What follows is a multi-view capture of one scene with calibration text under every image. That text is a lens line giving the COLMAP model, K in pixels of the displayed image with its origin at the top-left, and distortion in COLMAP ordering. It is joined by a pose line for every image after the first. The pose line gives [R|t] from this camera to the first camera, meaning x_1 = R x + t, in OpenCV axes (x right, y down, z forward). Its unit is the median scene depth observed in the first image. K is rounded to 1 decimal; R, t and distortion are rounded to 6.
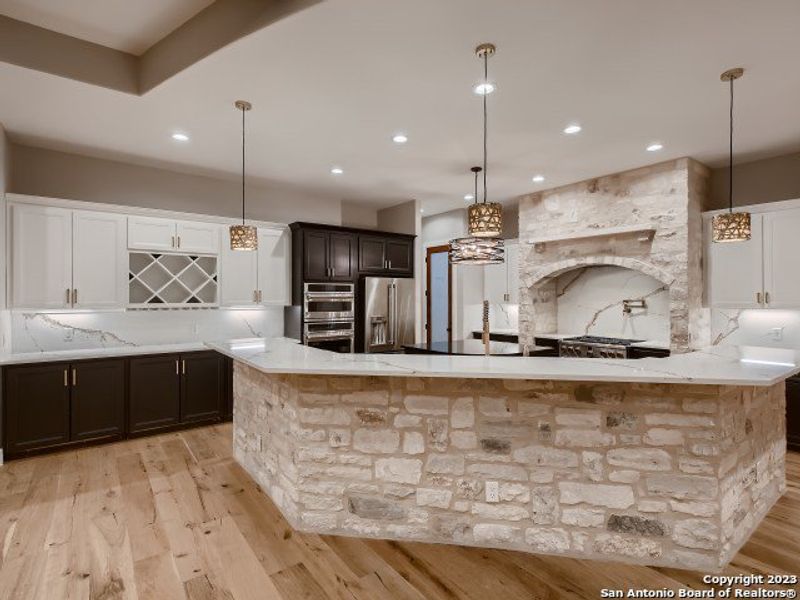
lens RADIAL K [[407.6, 0, 401.5], [0, 407.6, 297.8], [0, 0, 1]] dist [0.011628, -0.000004]
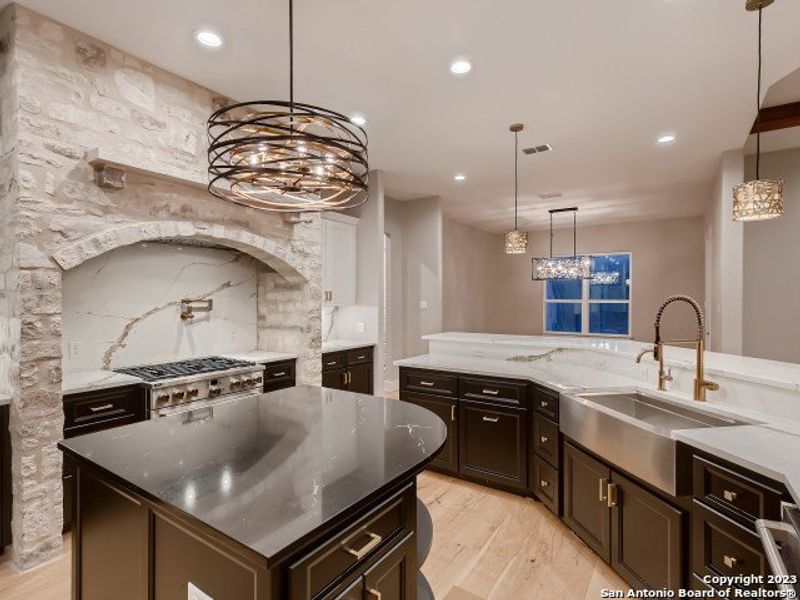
lens RADIAL K [[407.6, 0, 400.6], [0, 407.6, 302.2], [0, 0, 1]] dist [0.011628, -0.000004]
pose [[-0.323091, -0.009892, 0.946316, -0.214039], [0.004061, 0.999922, 0.011839, 0.003727], [-0.946359, 0.007668, -0.323025, 1.125323]]
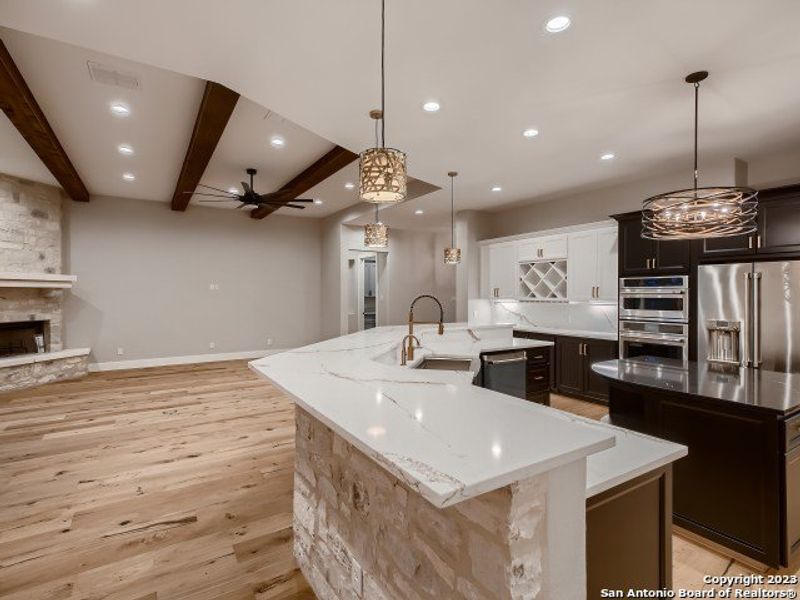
lens RADIAL K [[407.6, 0, 403.3], [0, 407.6, 293.7], [0, 0, 1]] dist [0.011628, -0.000004]
pose [[-0.083318, -0.000021, -0.996523, 0.903057], [-0.004775, 0.999989, 0.000378, 0.002923], [0.996512, 0.004790, -0.083317, 0.688095]]
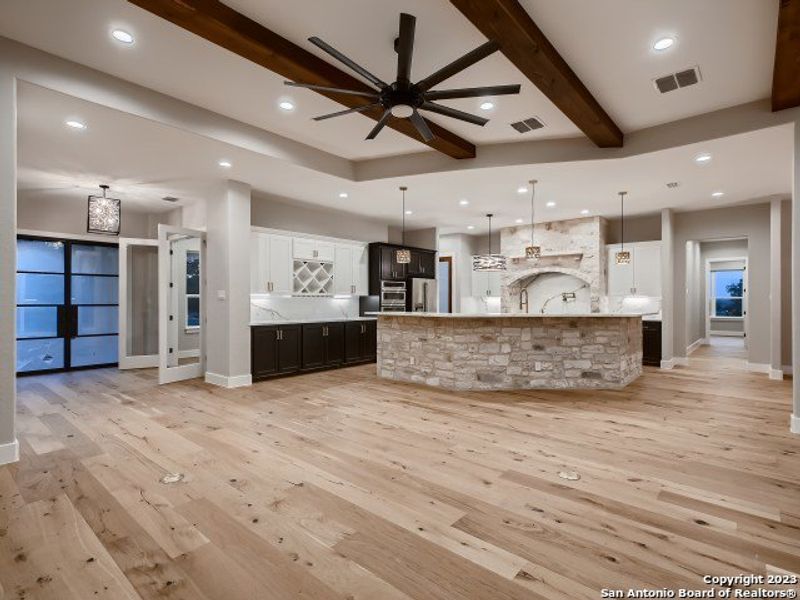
lens RADIAL K [[407.6, 0, 401.1], [0, 407.6, 300.0], [0, 0, 1]] dist [0.011628, -0.000004]
pose [[0.978579, 0.000787, 0.205869, -0.580022], [-0.000326, 0.999997, -0.002272, 0.047914], [-0.205870, 0.002156, 0.978577, -0.650268]]
